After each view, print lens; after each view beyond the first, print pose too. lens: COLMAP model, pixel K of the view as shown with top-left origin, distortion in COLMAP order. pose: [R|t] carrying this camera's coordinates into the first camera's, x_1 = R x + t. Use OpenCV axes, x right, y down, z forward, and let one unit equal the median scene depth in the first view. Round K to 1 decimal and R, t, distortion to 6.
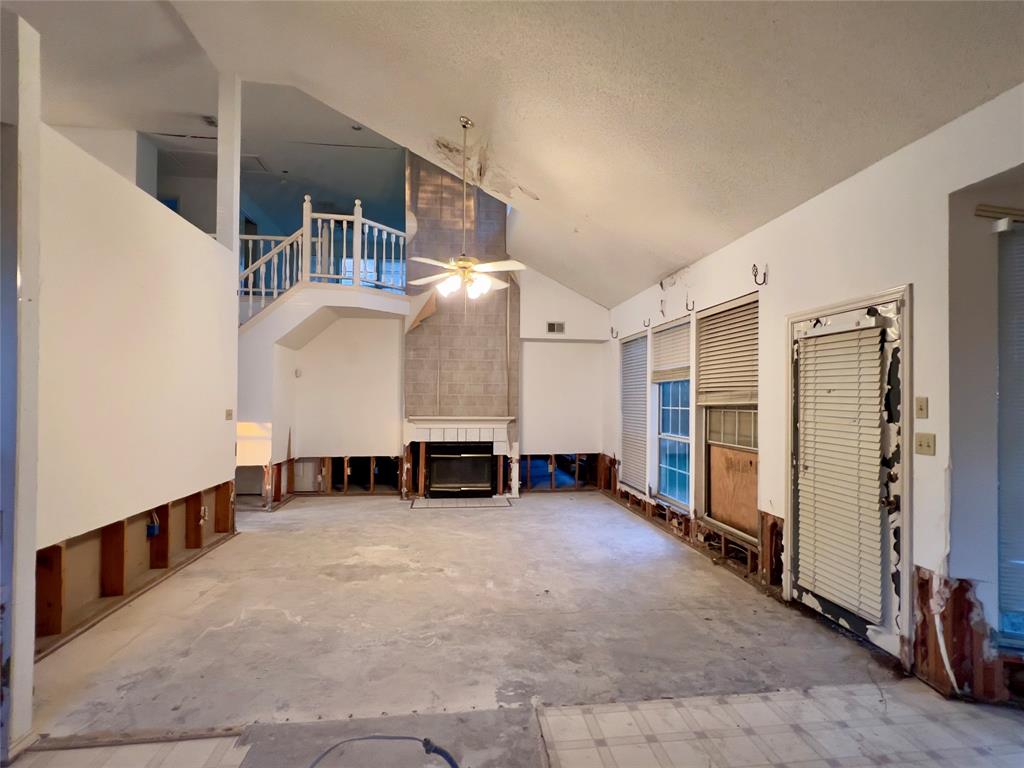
lens RADIAL K [[516.3, 0, 511.4], [0, 516.3, 393.5], [0, 0, 1]] dist [0.000842, -0.000332]
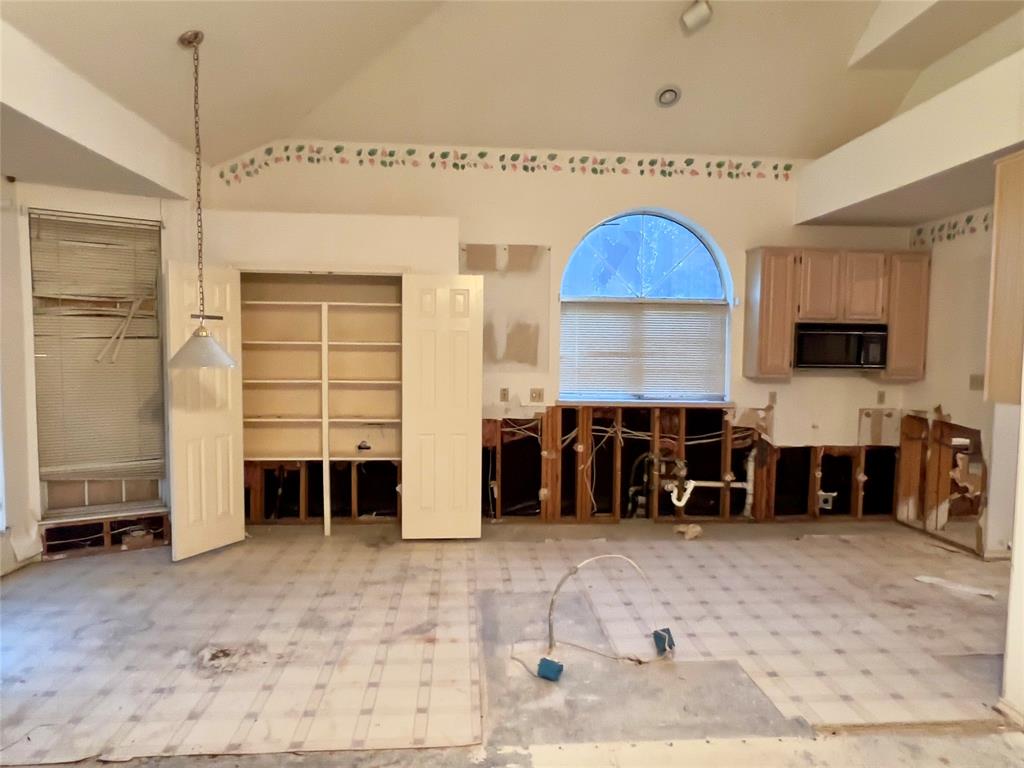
lens RADIAL K [[695.1, 0, 512.8], [0, 695.1, 396.6], [0, 0, 1]] dist [-0.002402, -0.000646]
pose [[-0.998765, -0.021763, 0.044665, -0.024621], [-0.019135, 0.998107, 0.058443, 0.010875], [-0.045852, 0.057516, -0.997291, 1.381934]]
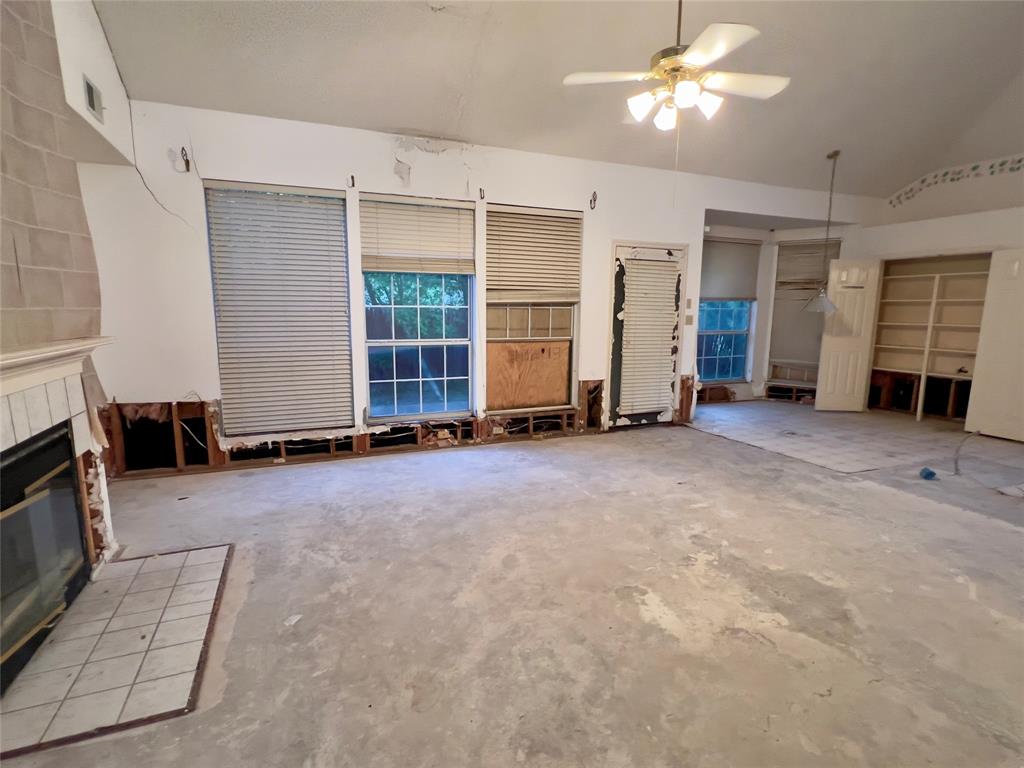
lens RADIAL K [[516.3, 0, 511.4], [0, 516.3, 393.5], [0, 0, 1]] dist [0.000842, -0.000332]
pose [[-0.270314, -0.166548, 0.948257, -0.882024], [-0.021723, 0.985728, 0.166937, 0.041030], [-0.962527, 0.024527, -0.270074, 1.774972]]
